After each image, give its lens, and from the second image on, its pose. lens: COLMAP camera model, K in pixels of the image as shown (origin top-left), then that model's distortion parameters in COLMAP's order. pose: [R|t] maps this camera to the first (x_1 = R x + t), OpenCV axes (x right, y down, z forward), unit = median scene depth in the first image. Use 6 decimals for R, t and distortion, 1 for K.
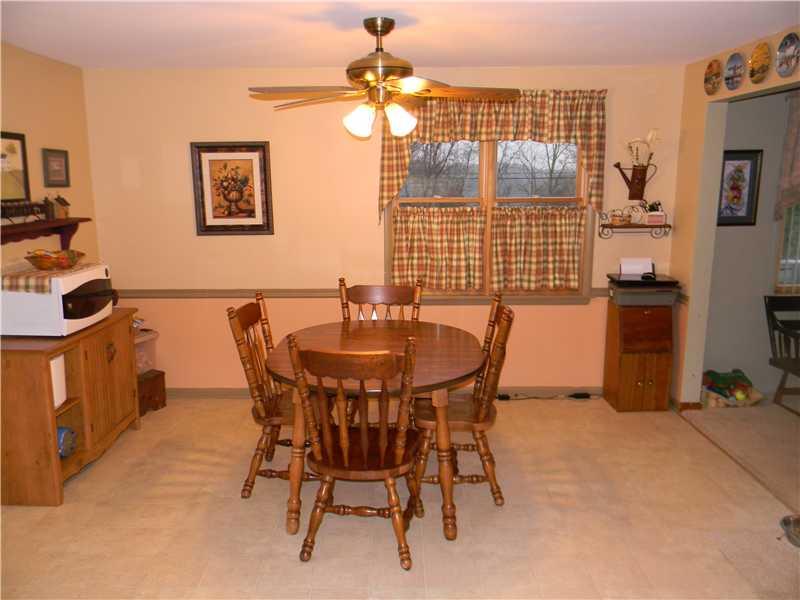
lens RADIAL K [[637.3, 0, 400.0], [0, 637.3, 300.0], [0, 0, 1]] dist [0.008083, -0.003935]
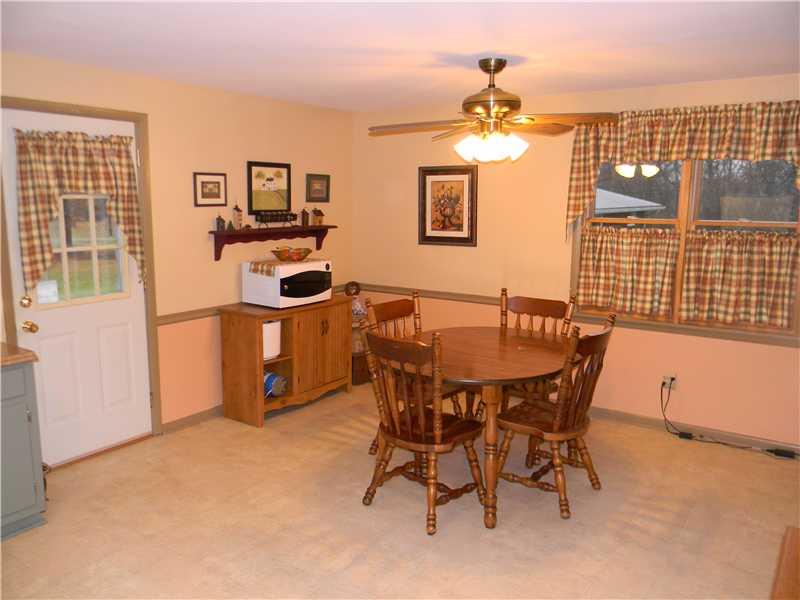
lens RADIAL K [[637.3, 0, 400.0], [0, 637.3, 300.0], [0, 0, 1]] dist [0.008083, -0.003935]
pose [[0.826579, 0.100181, -0.553833, 0.340366], [-0.115200, 0.993312, 0.007745, -0.001782], [0.550905, 0.057399, 0.832592, -0.011241]]
